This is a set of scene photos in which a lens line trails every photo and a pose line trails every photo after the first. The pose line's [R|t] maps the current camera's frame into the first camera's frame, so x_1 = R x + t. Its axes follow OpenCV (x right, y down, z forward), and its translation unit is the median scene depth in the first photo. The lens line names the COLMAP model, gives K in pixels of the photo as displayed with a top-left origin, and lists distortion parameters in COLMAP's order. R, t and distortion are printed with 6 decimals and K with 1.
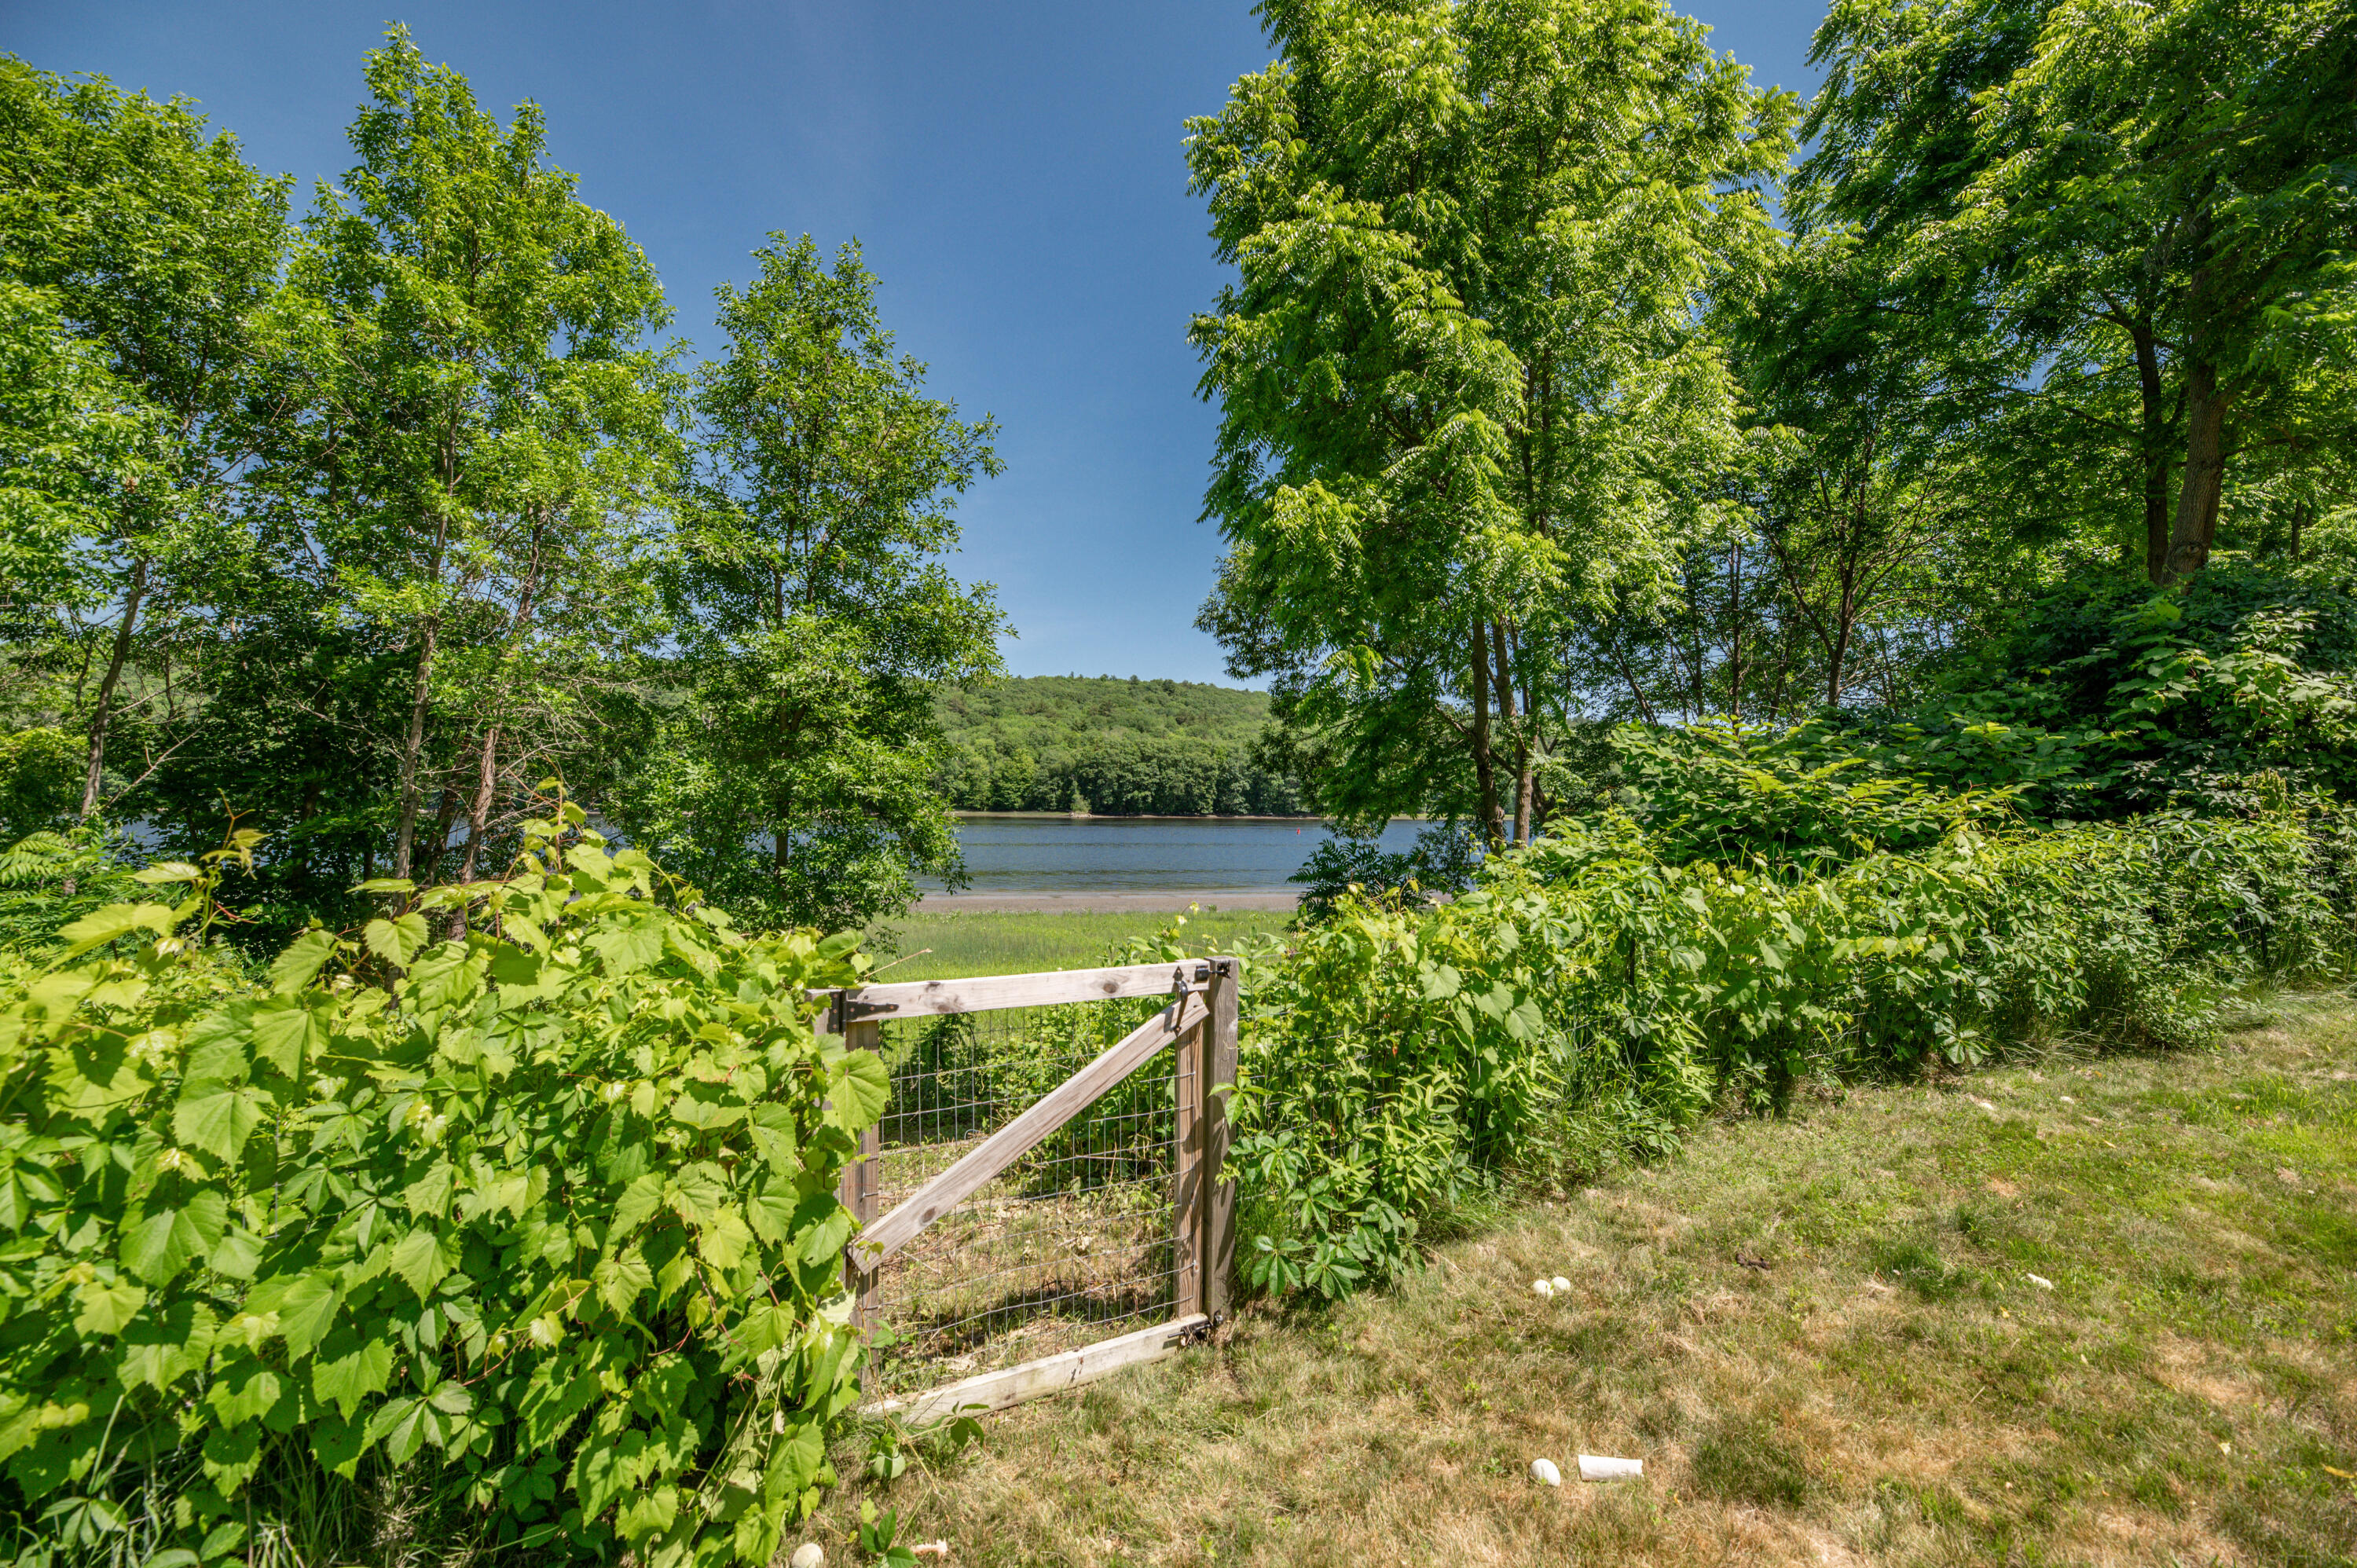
lens RADIAL K [[975.2, 0, 1174.5], [0, 975.2, 788.2], [0, 0, 1]] dist [-0.000822, -0.000106]
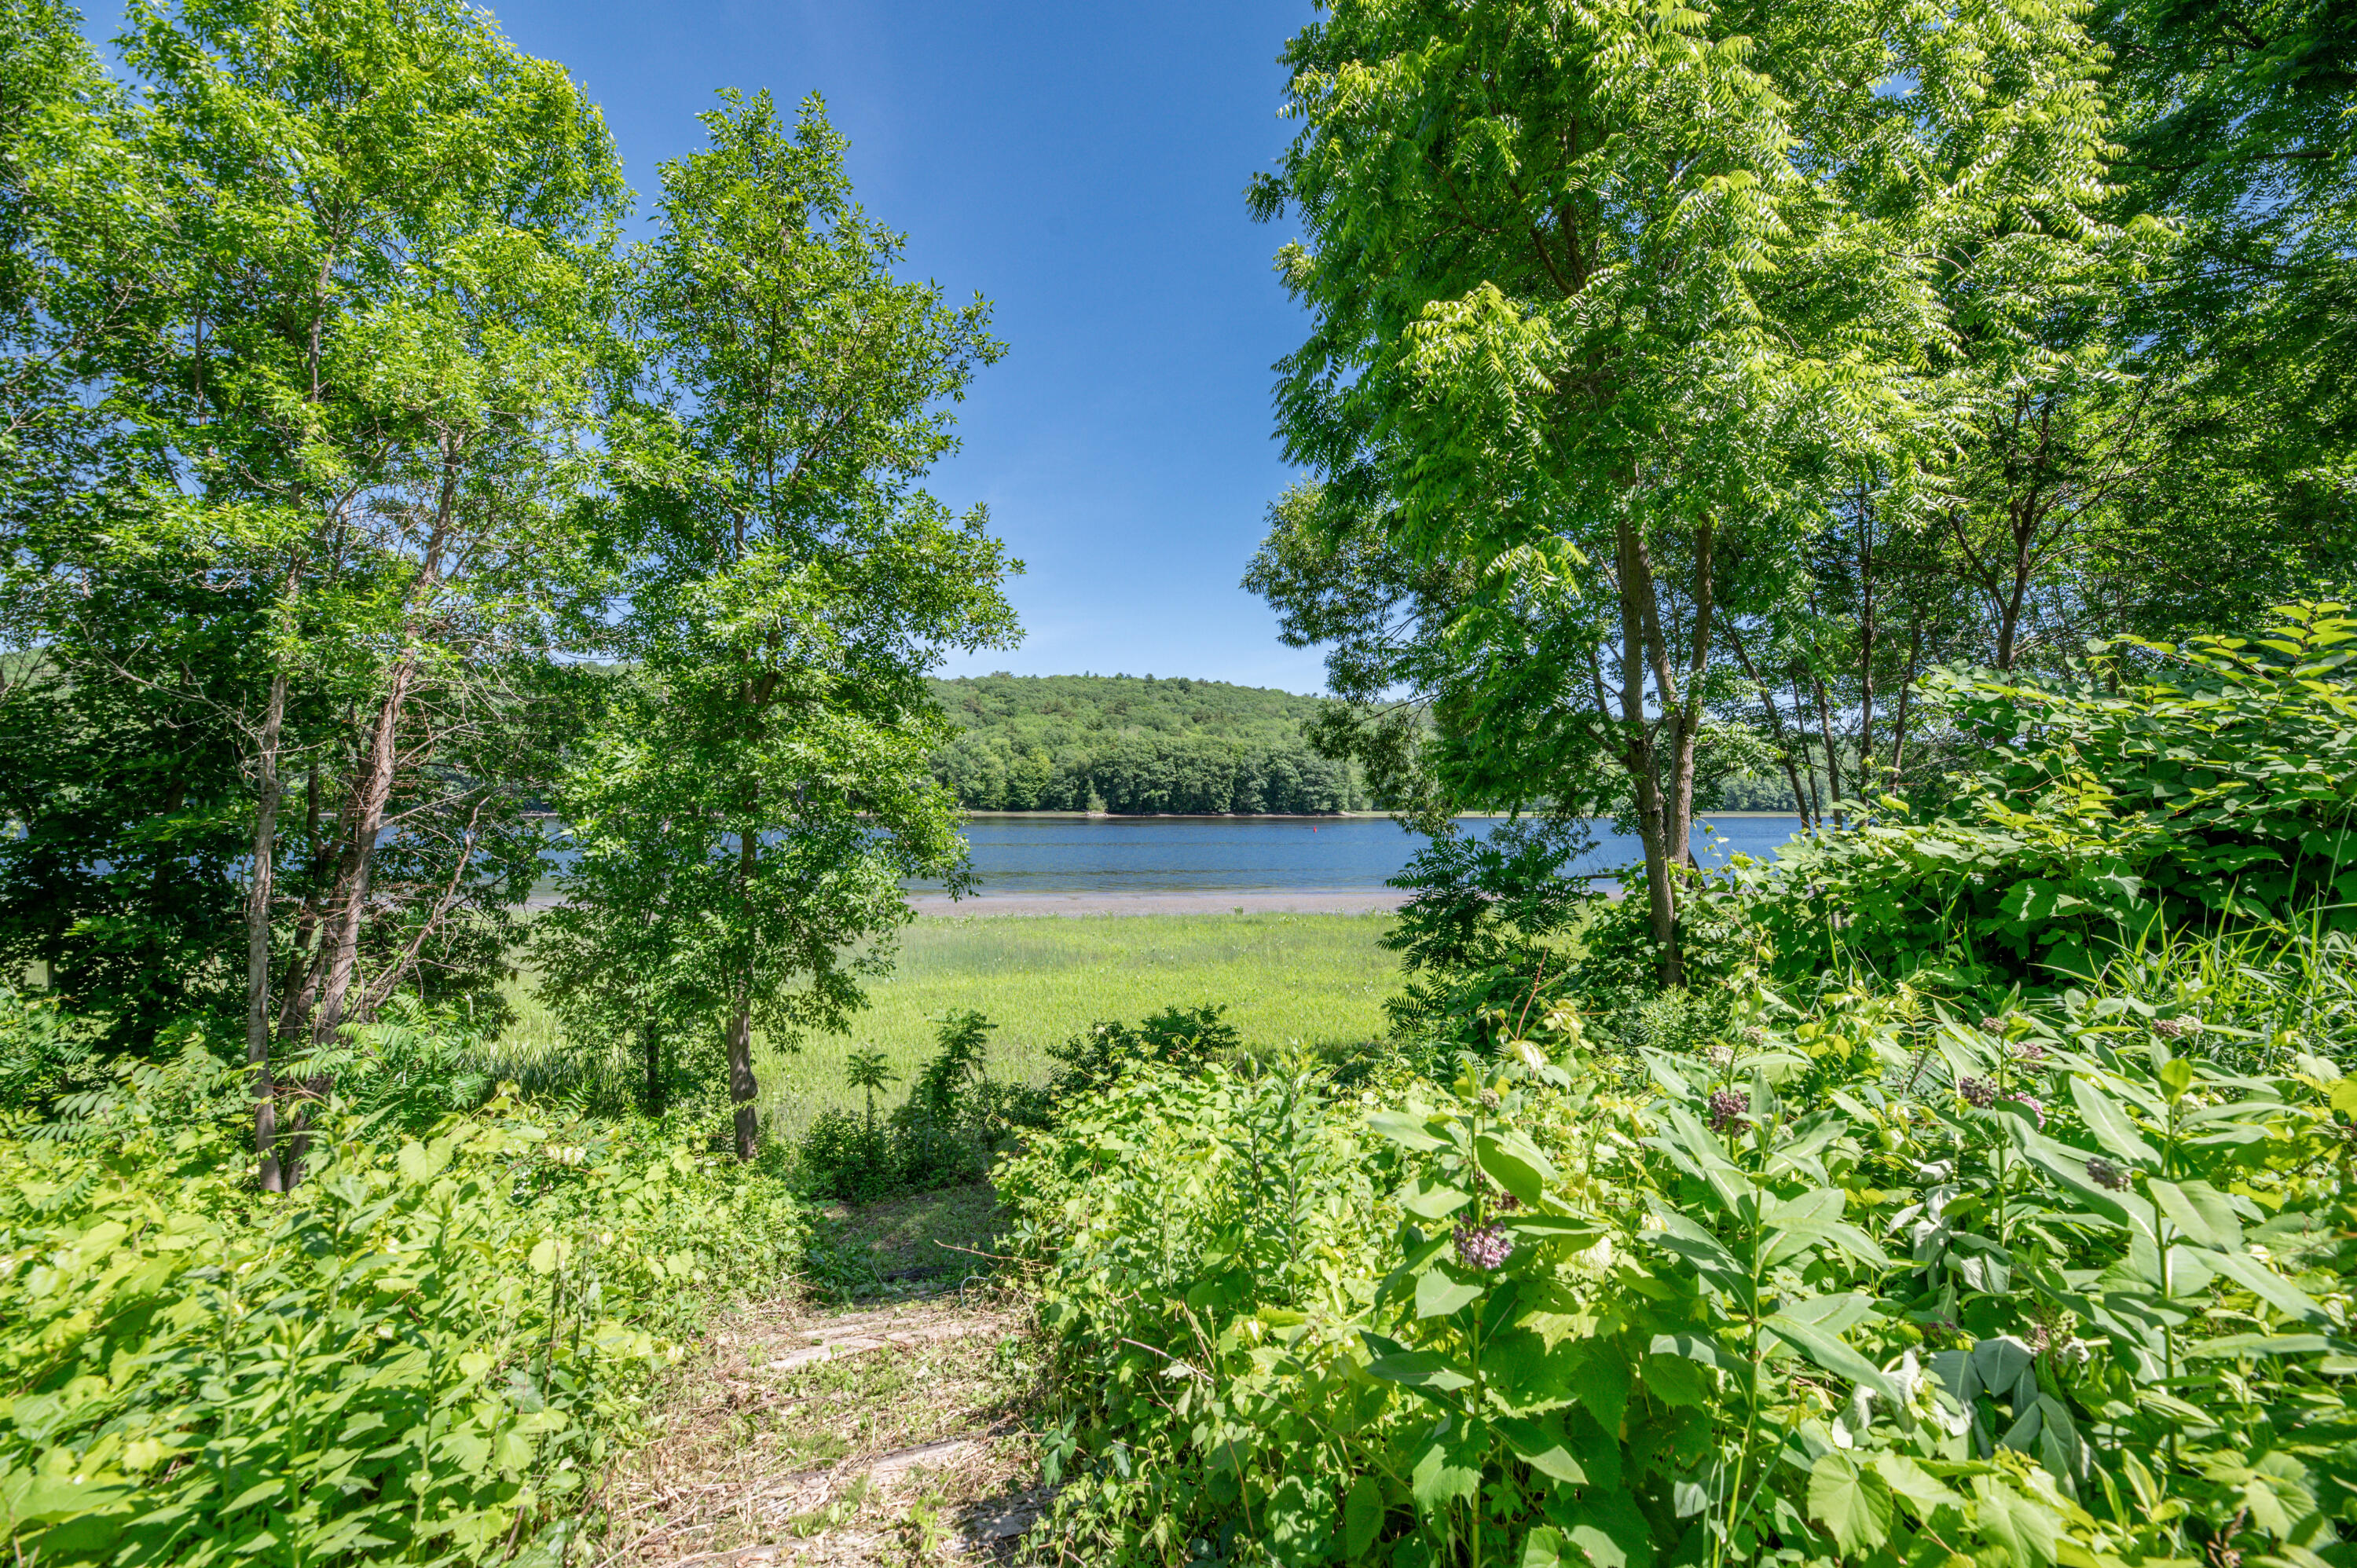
lens RADIAL K [[969.7, 0, 1194.2], [0, 969.7, 789.1], [0, 0, 1]] dist [-0.000510, -0.000253]
pose [[0.999963, -0.006904, 0.005165, -0.029316], [0.006896, 0.999975, 0.001540, 0.010350], [-0.005175, -0.001504, 0.999985, 0.180058]]
